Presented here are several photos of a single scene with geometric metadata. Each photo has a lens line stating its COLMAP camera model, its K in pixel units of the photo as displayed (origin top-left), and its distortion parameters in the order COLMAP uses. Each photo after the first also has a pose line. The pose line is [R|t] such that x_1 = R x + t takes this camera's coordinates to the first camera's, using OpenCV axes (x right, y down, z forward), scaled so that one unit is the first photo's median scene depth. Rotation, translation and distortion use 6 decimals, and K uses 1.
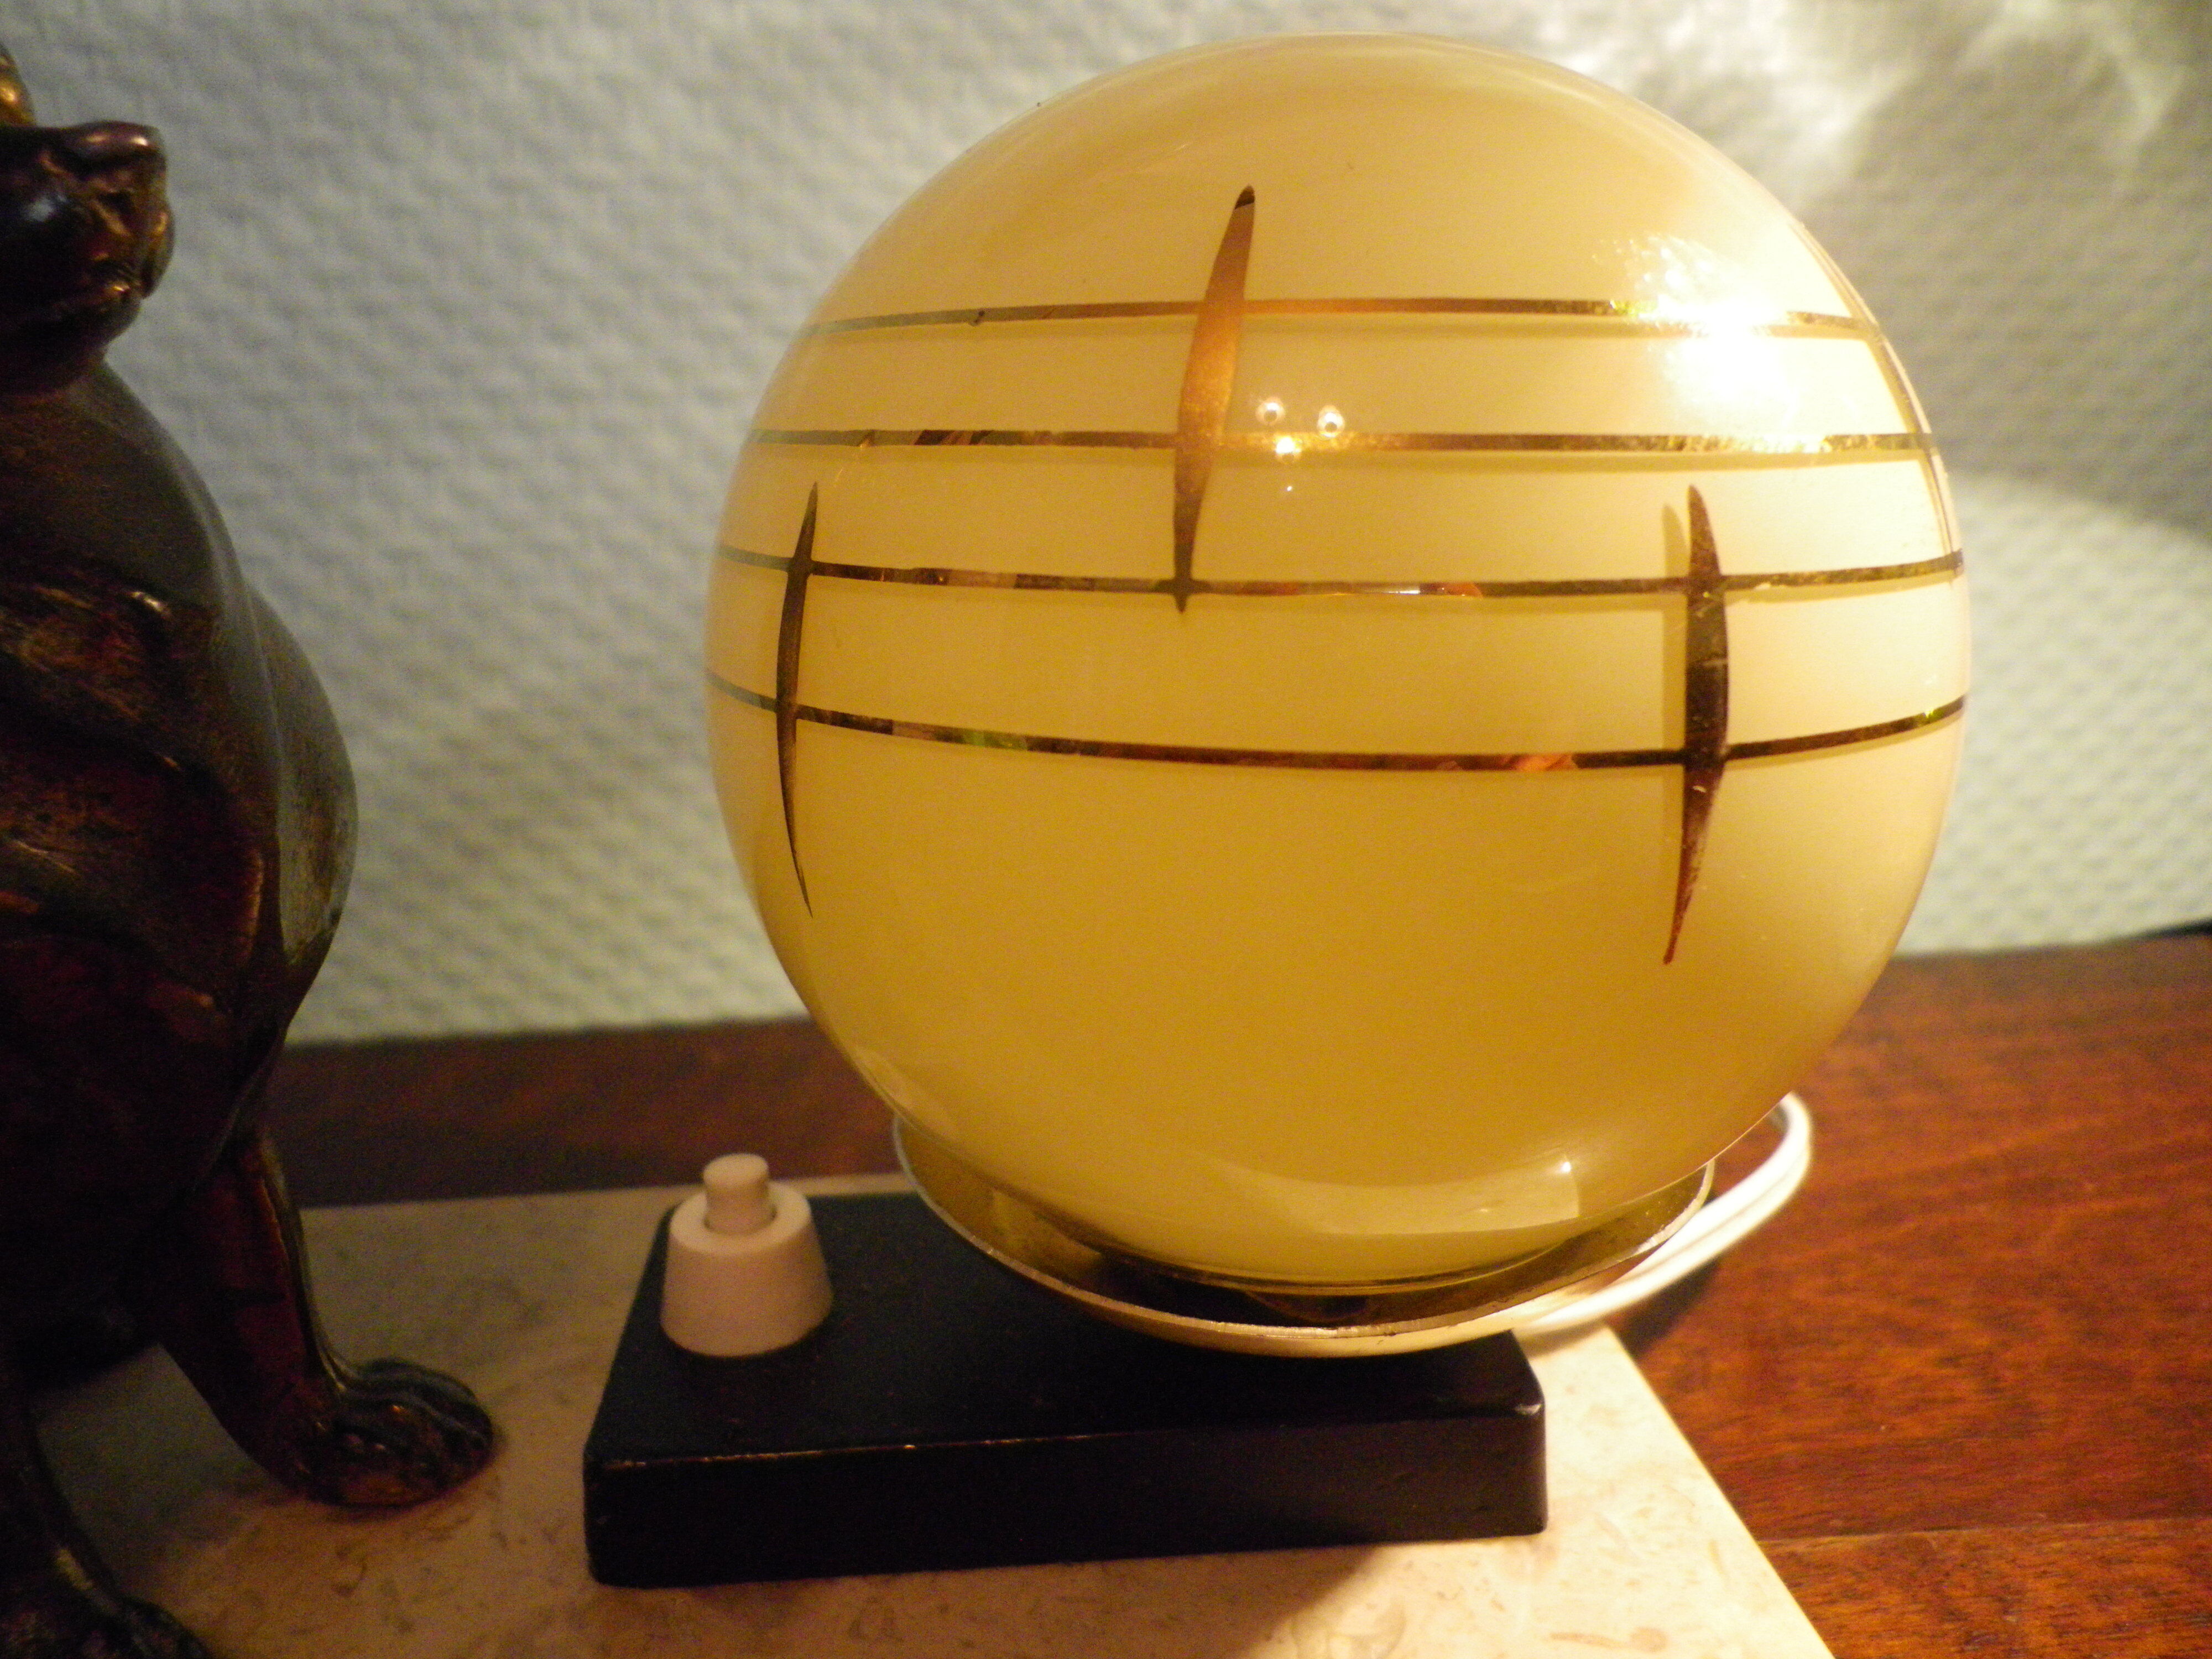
lens RADIAL K [[1708.7, 0, 1110.8], [0, 1708.7, 826.9], [0, 0, 1]] dist [-0.005193, 0.007048]
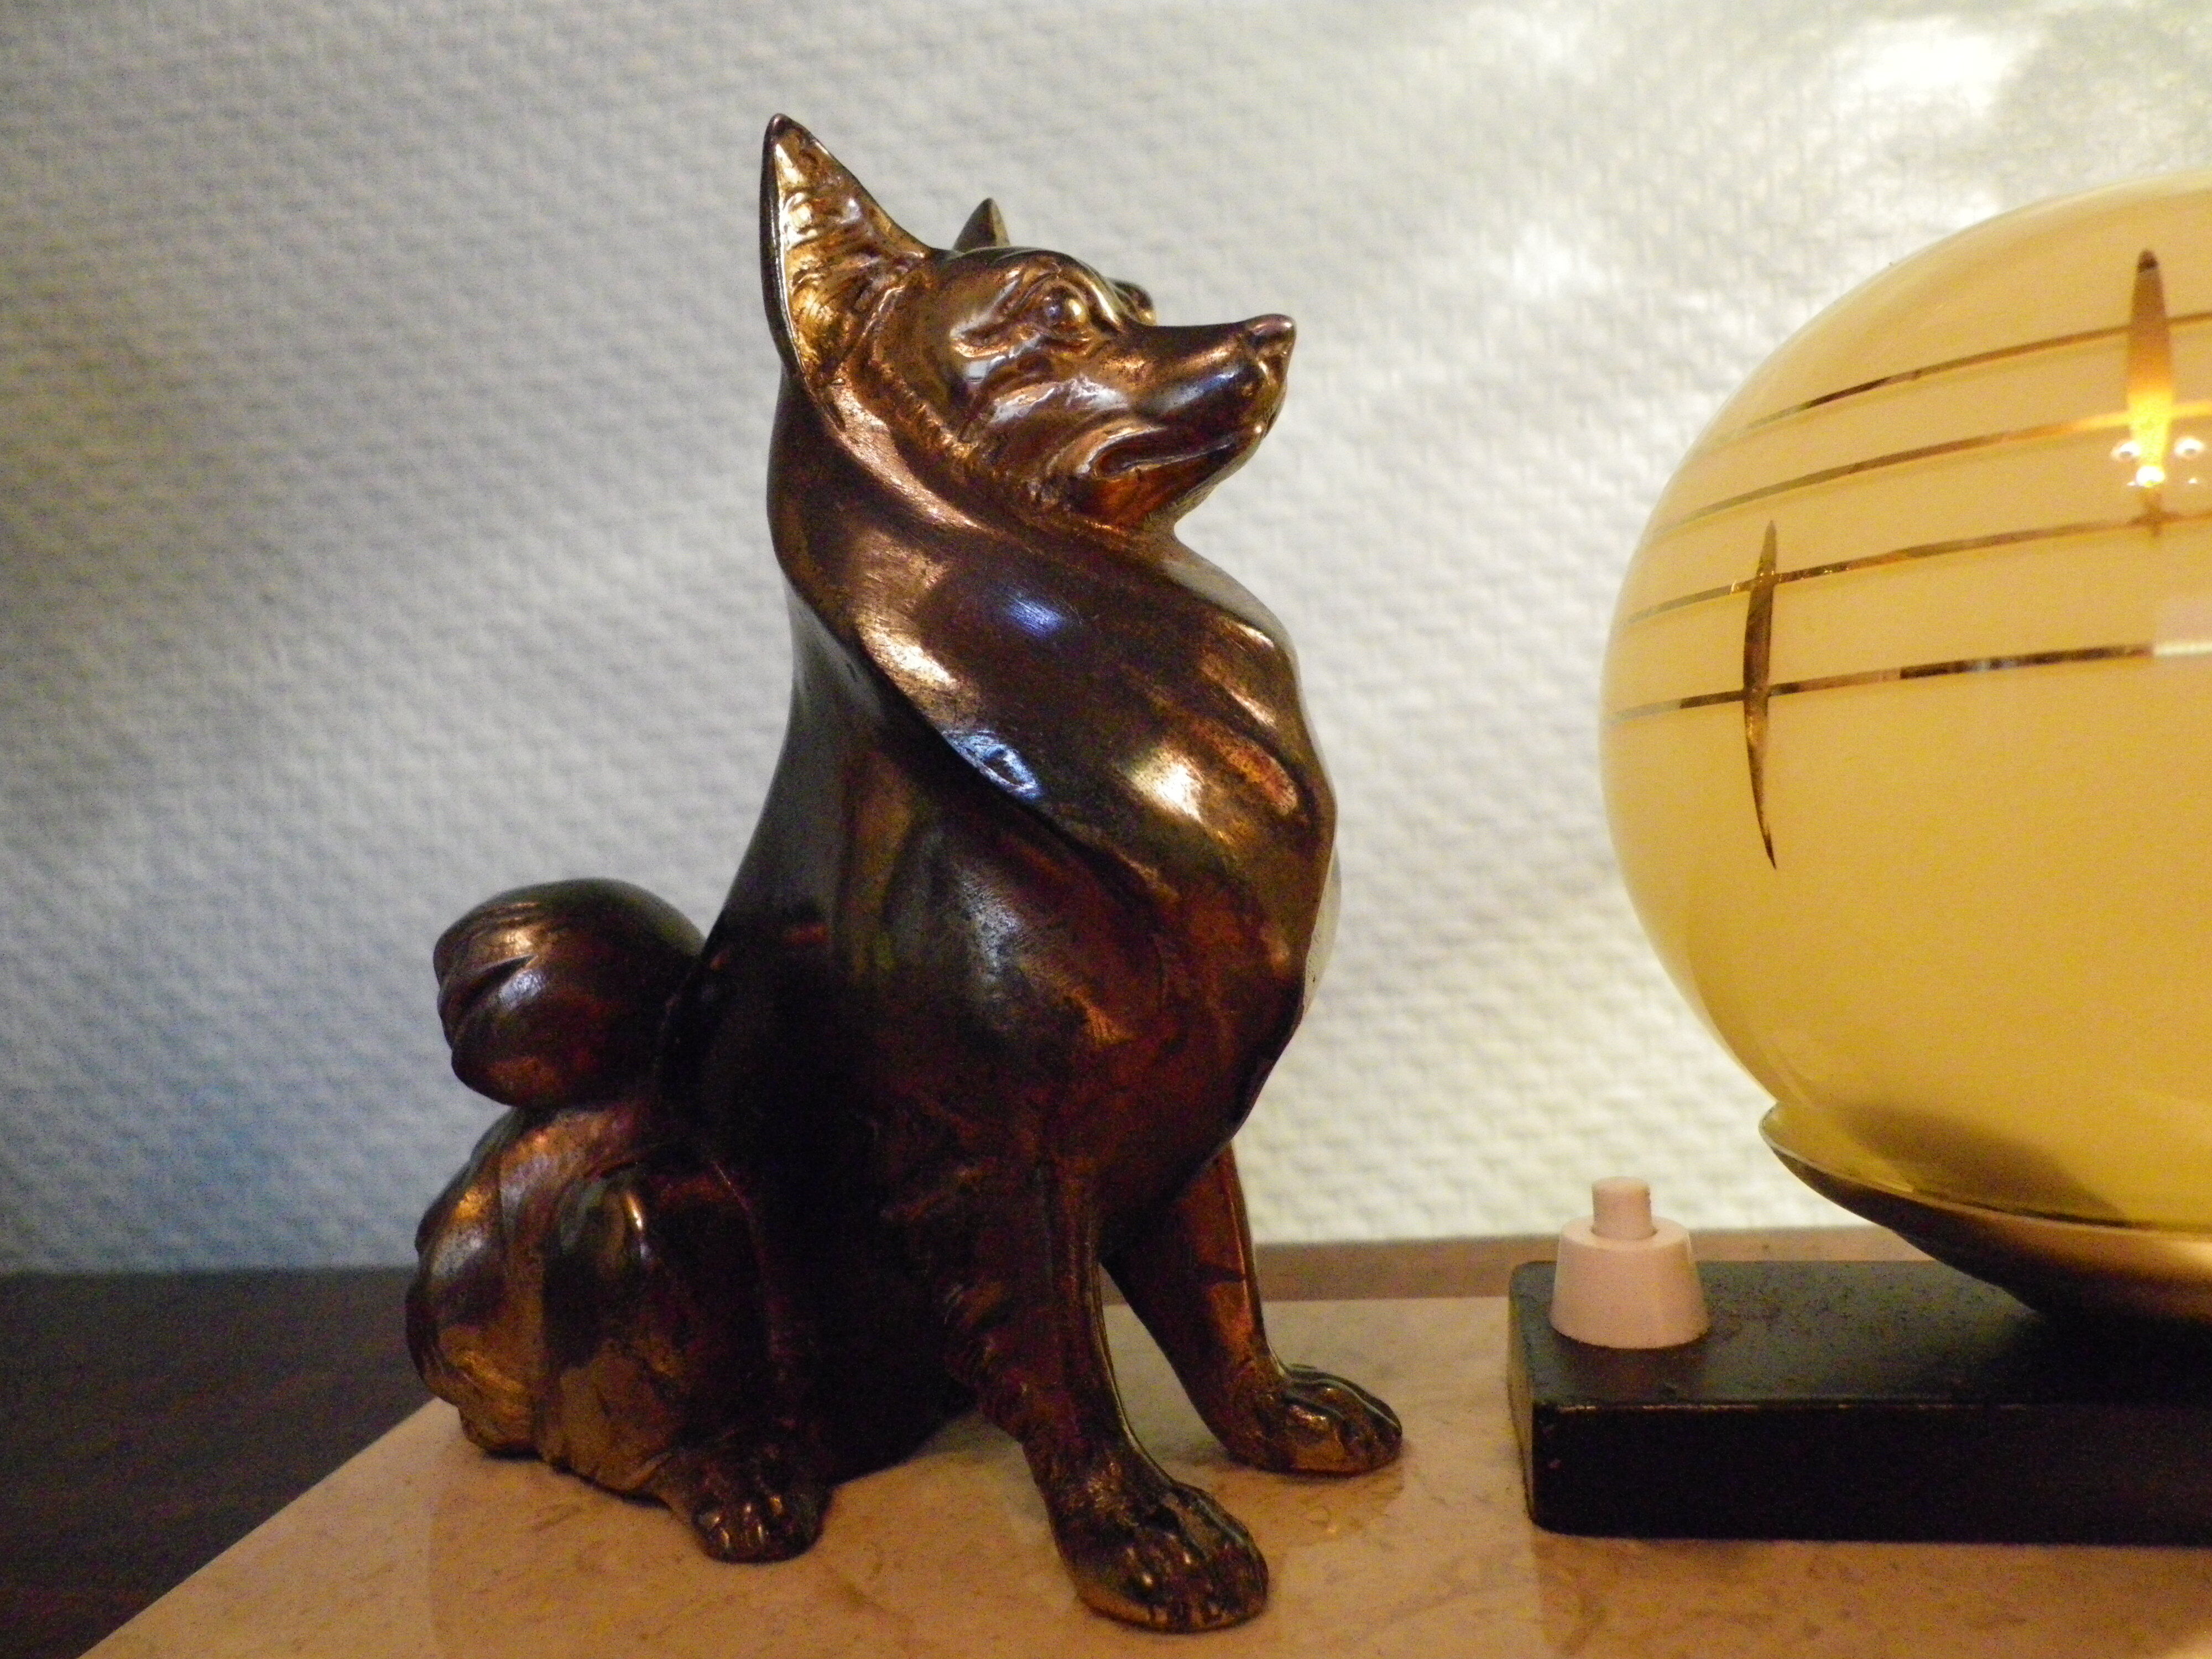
lens RADIAL K [[1708.7, 0, 1103.5], [0, 1708.7, 816.4], [0, 0, 1]] dist [-0.005193, 0.007048]
pose [[0.966150, -0.049047, -0.253274, -0.260970], [-0.016055, 0.968426, -0.248783, 0.260330], [0.257479, 0.244428, 0.934858, -0.211491]]
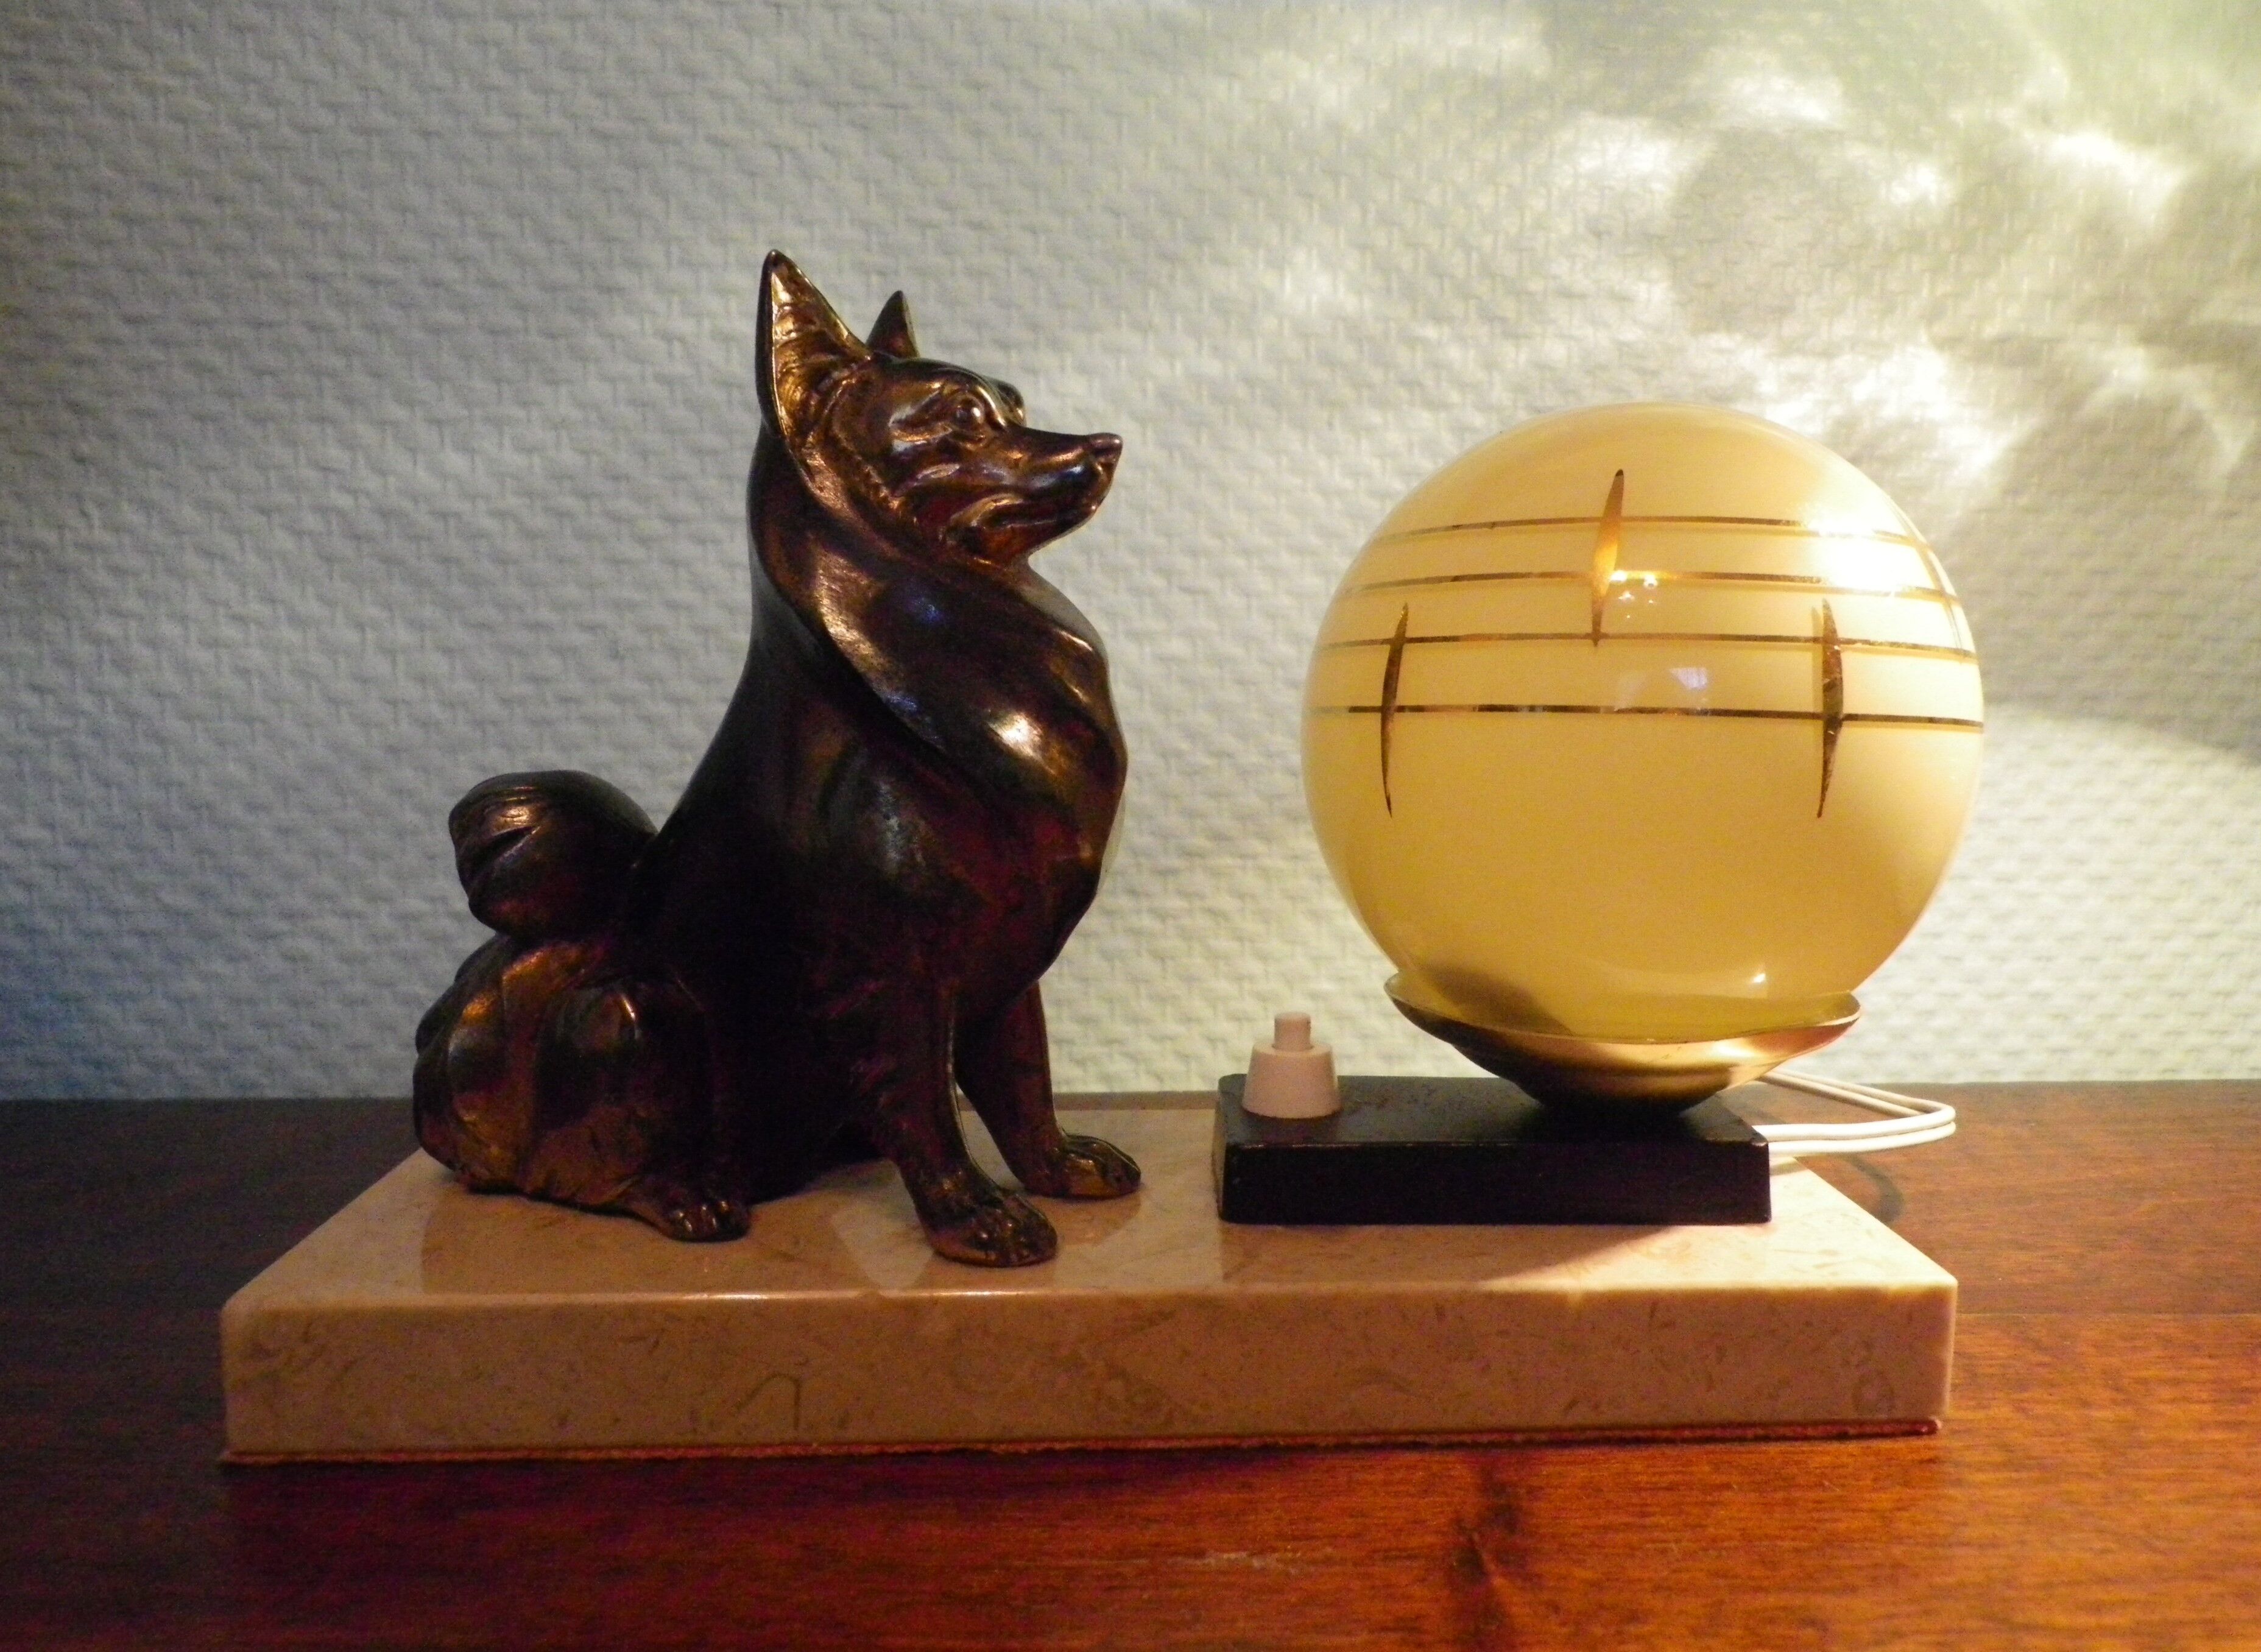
lens RADIAL K [[1885.3, 0, 1234.4], [0, 1885.3, 906.0], [0, 0, 1]] dist [-0.003518, 0.011660]
pose [[0.999124, 0.023940, -0.034334, -0.223478], [-0.028942, 0.987723, -0.153512, 0.397690], [0.030237, 0.154371, 0.987550, -0.927802]]
